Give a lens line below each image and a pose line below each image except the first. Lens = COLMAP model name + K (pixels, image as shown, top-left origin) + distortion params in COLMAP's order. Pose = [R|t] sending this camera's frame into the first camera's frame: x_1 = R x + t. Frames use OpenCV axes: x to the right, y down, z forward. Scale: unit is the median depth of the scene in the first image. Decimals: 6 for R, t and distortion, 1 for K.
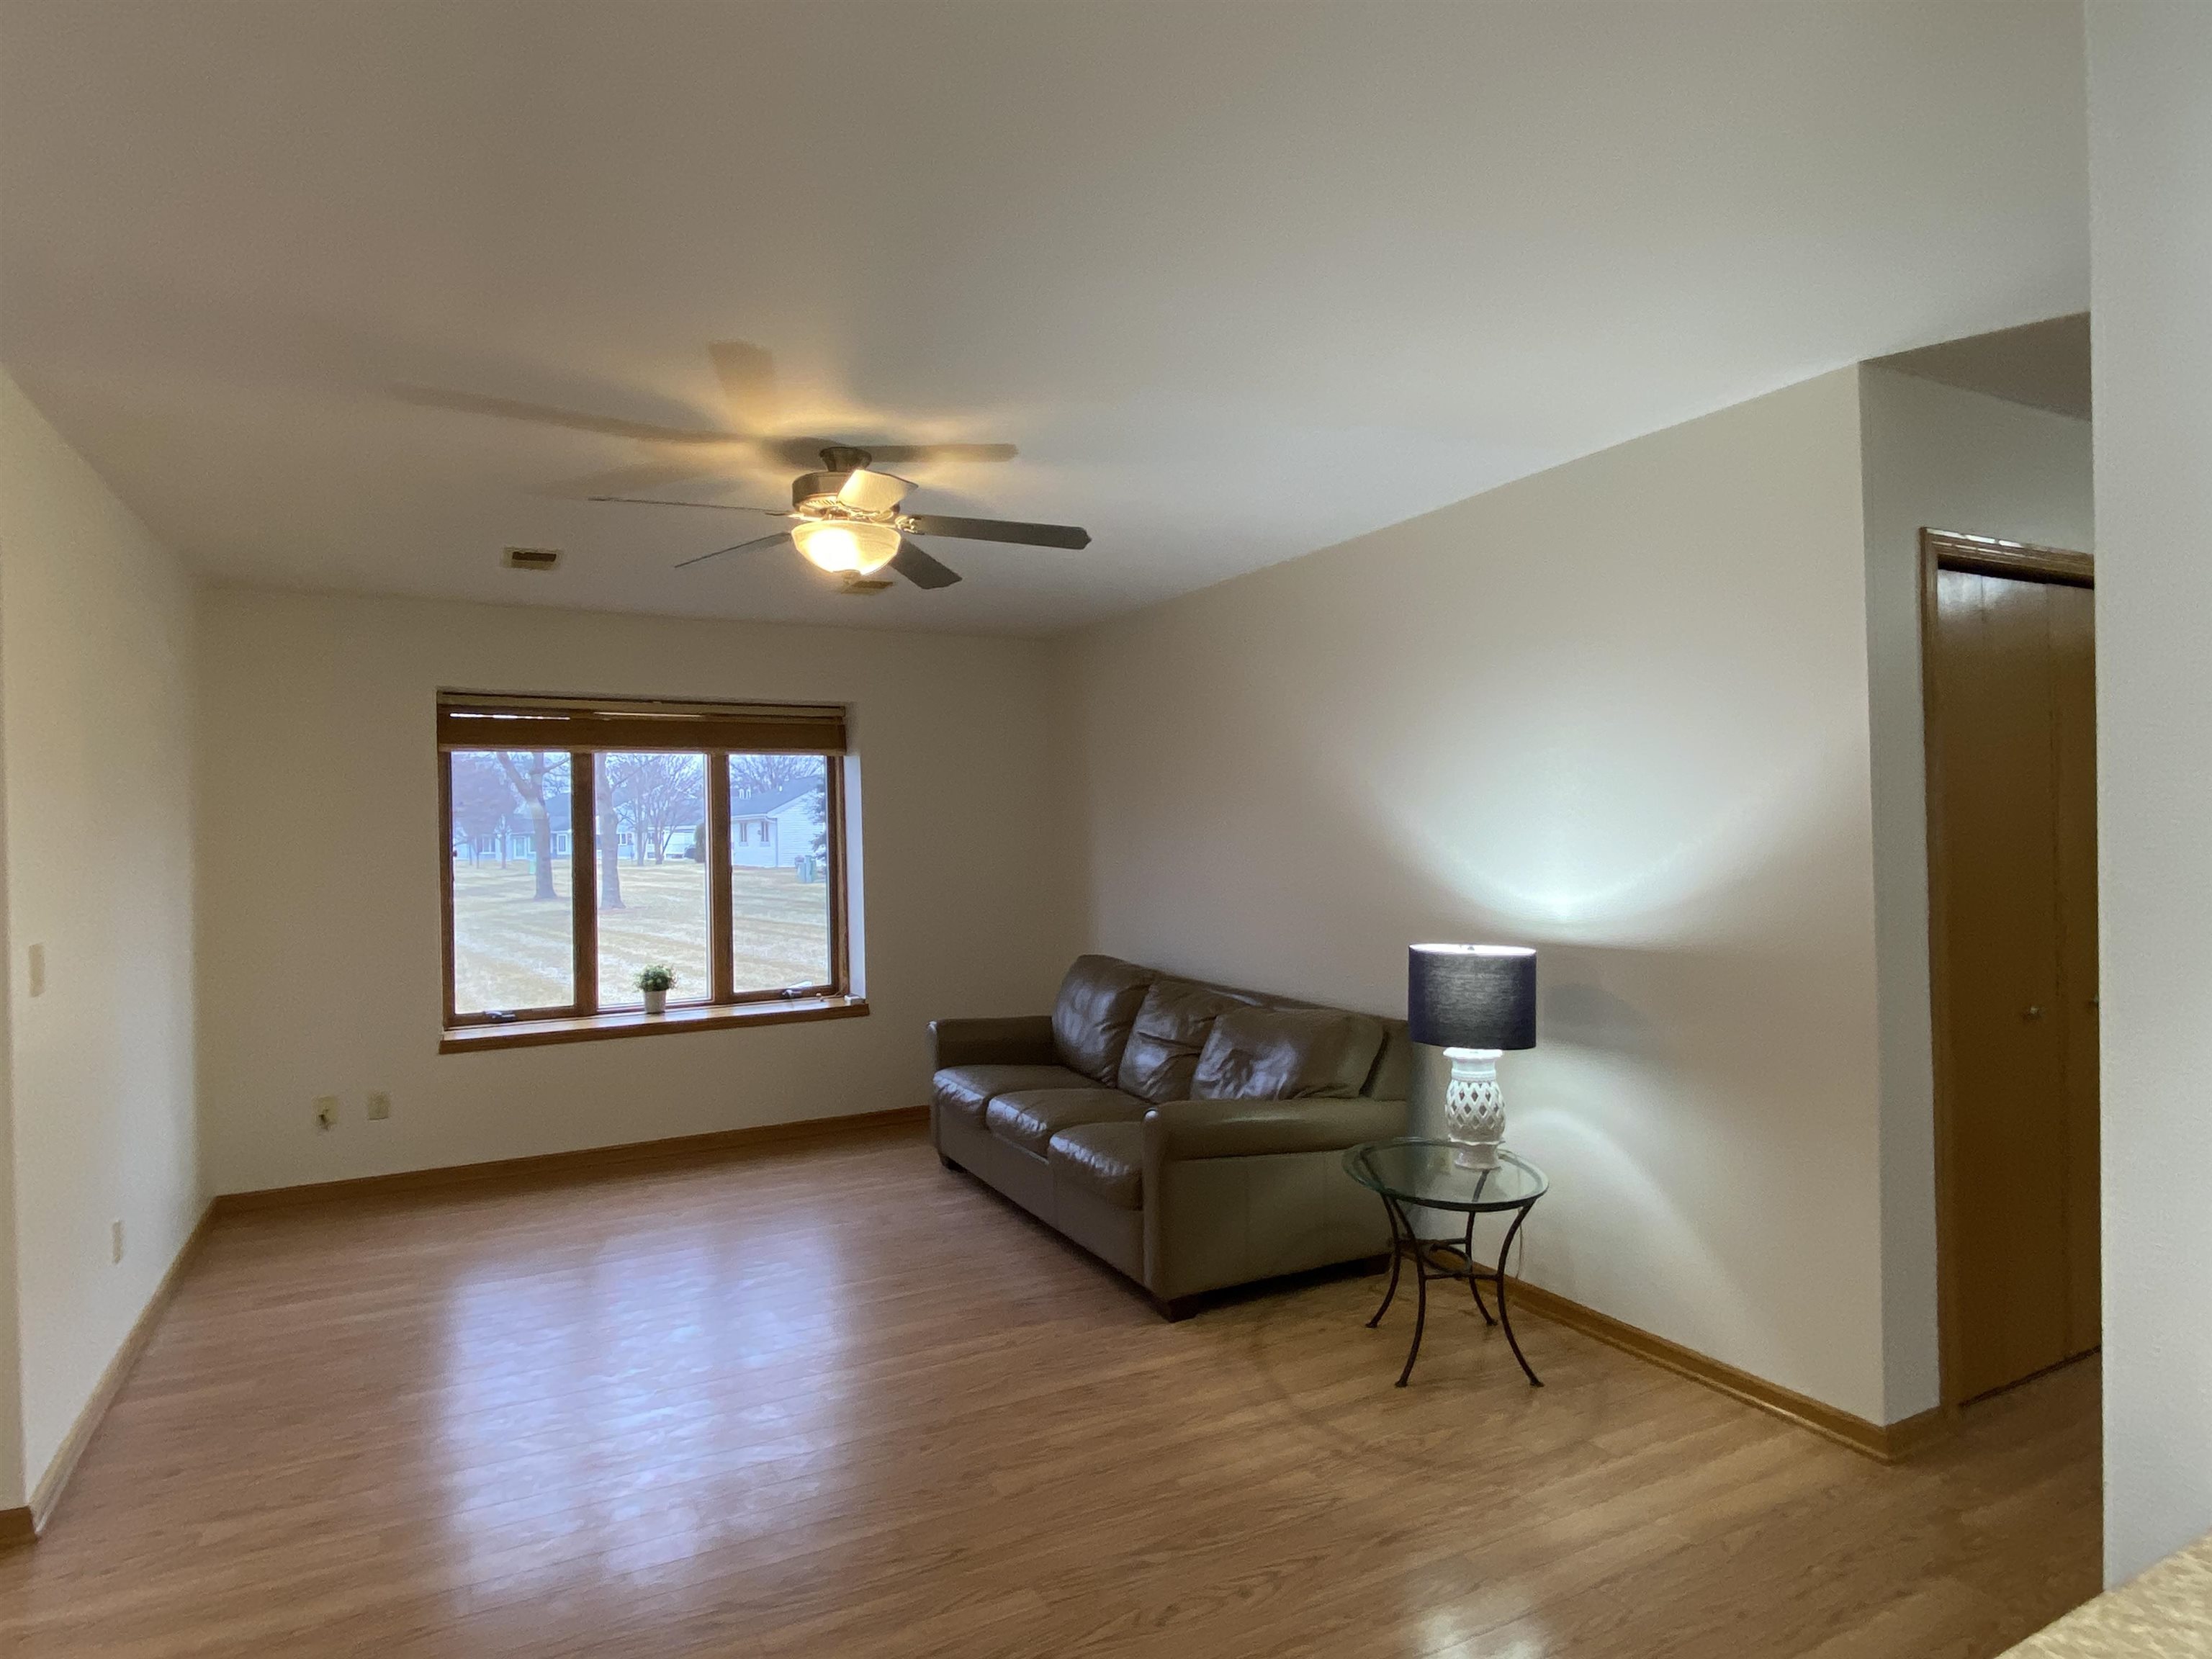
lens RADIAL K [[1252.6, 0, 1100.1], [0, 1252.6, 819.3], [0, 0, 1]] dist [0.043796, -0.041338]
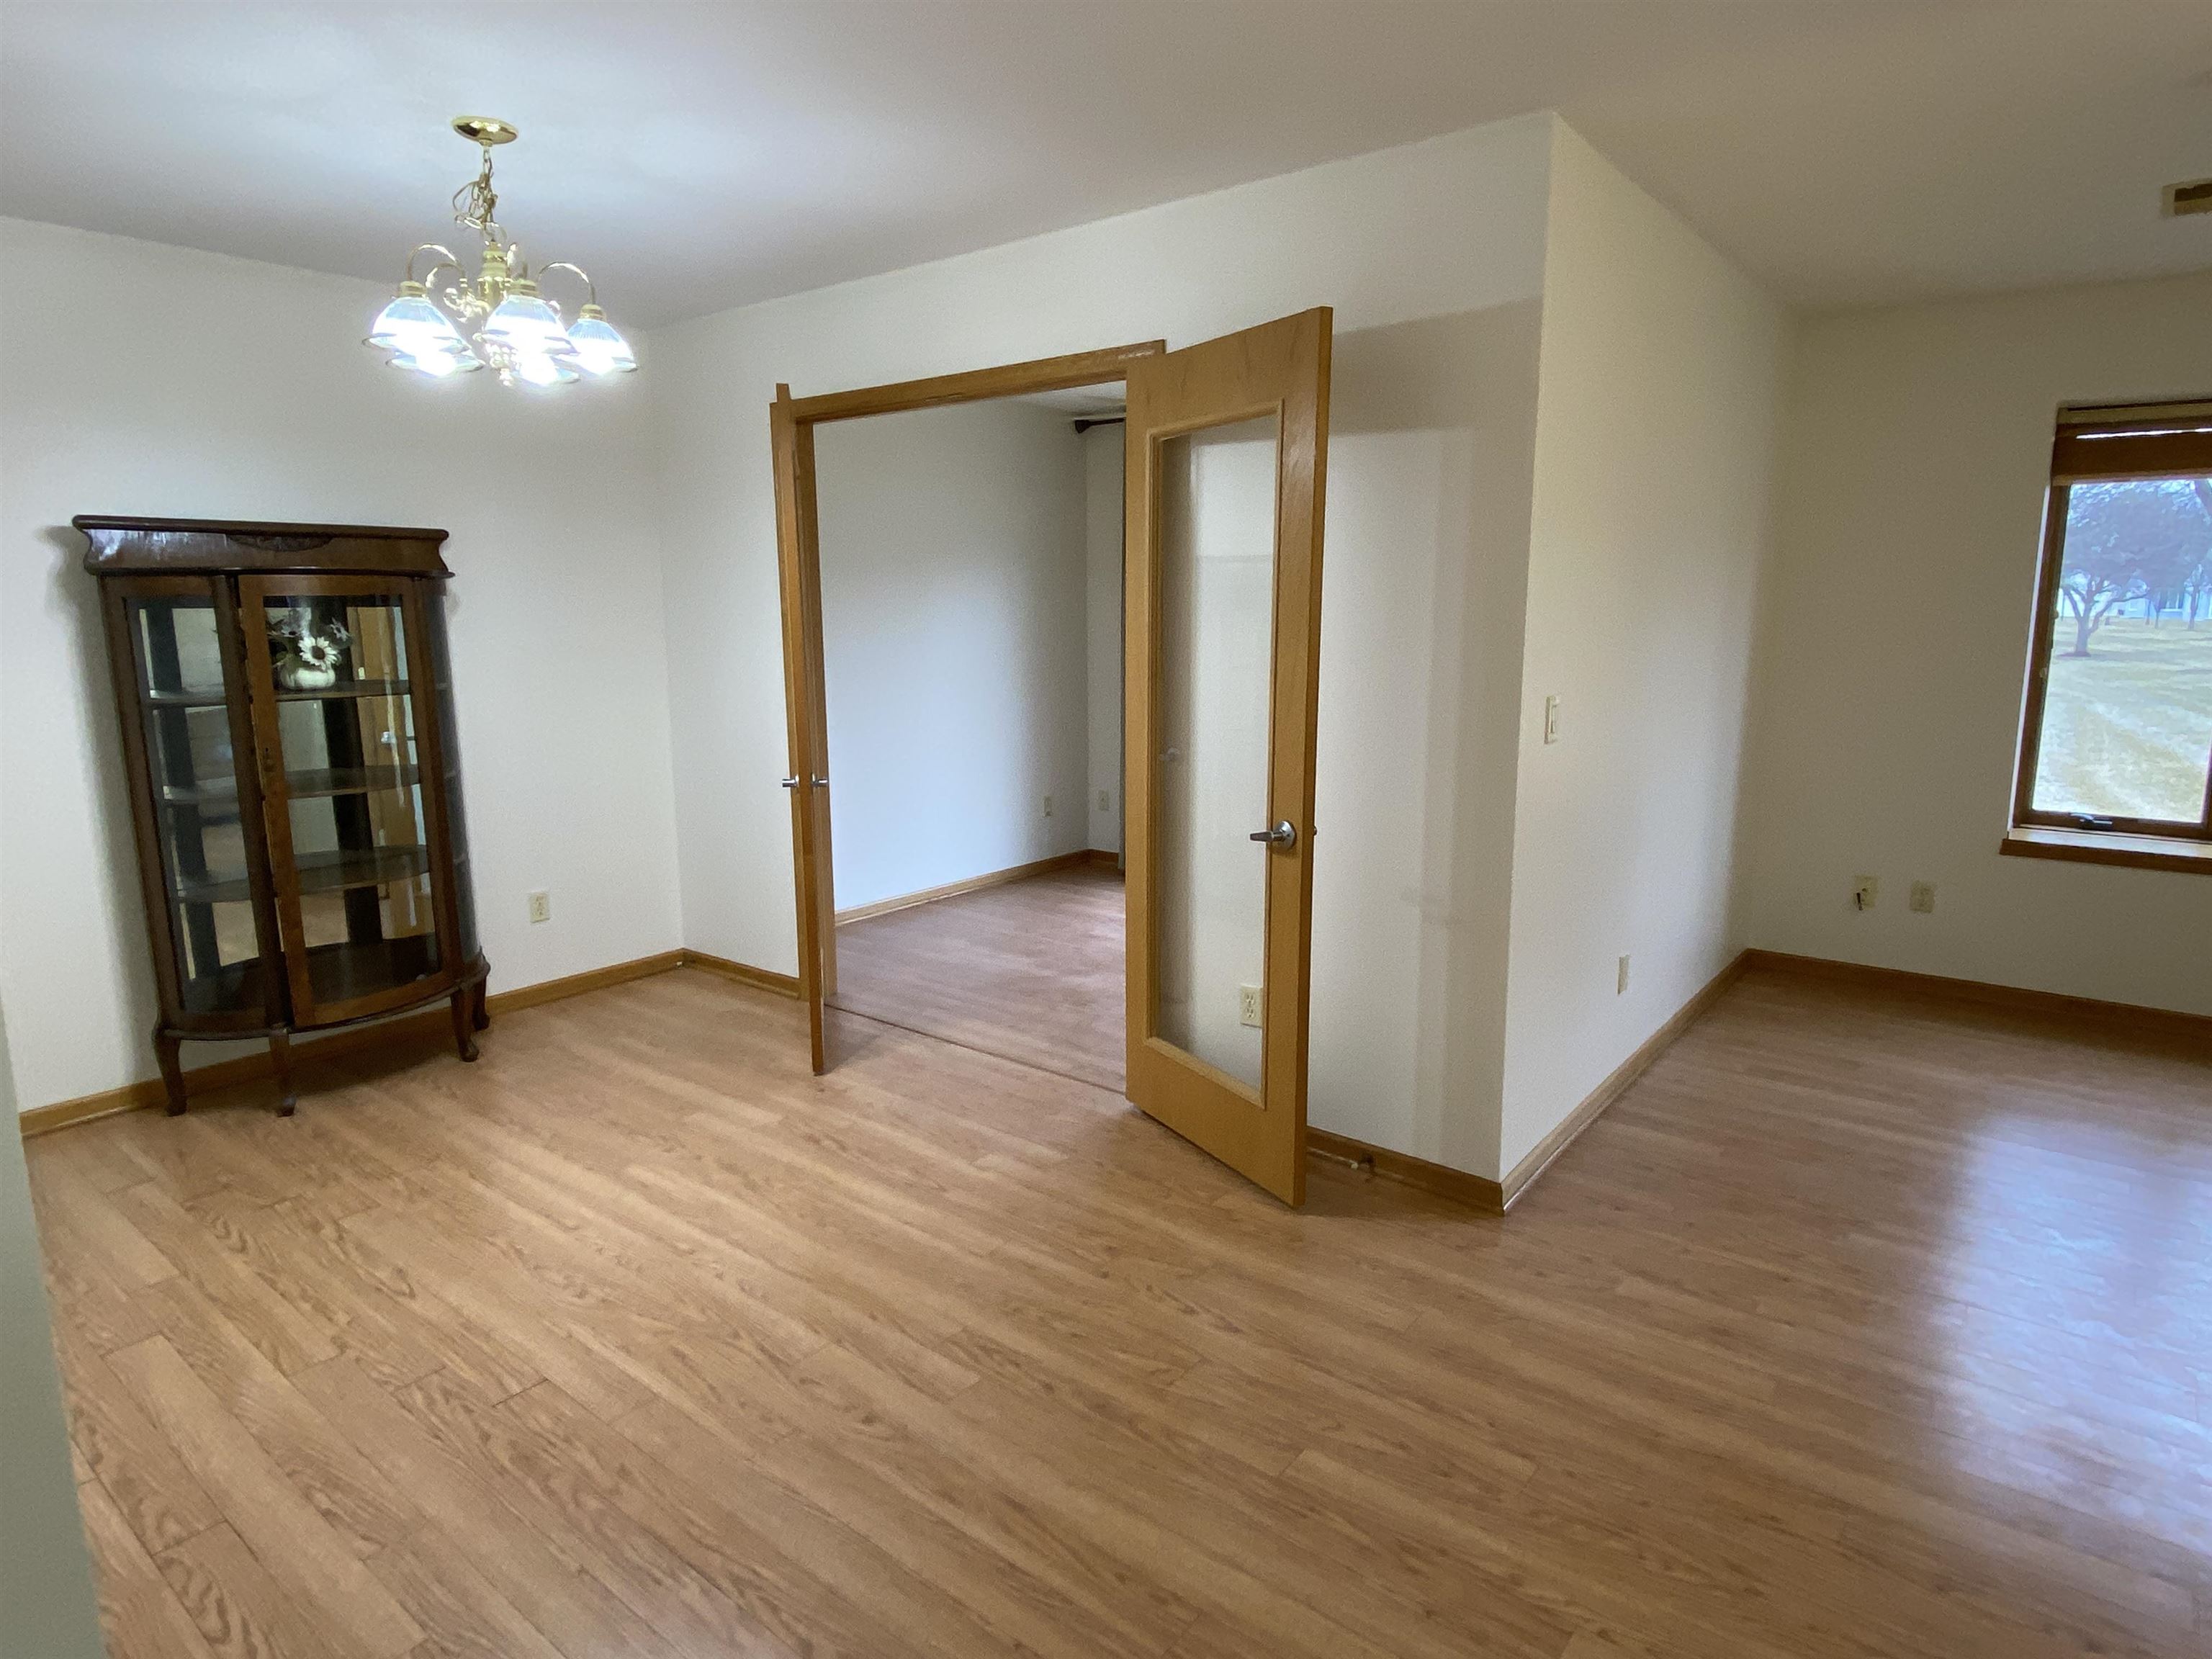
lens RADIAL K [[1252.6, 0, 1100.1], [0, 1252.6, 819.3], [0, 0, 1]] dist [0.043796, -0.041338]
pose [[0.408630, 0.171989, -0.896349, -0.015297], [0.004660, 0.981679, 0.190486, -0.001666], [0.912688, -0.082015, 0.400342, 0.134396]]
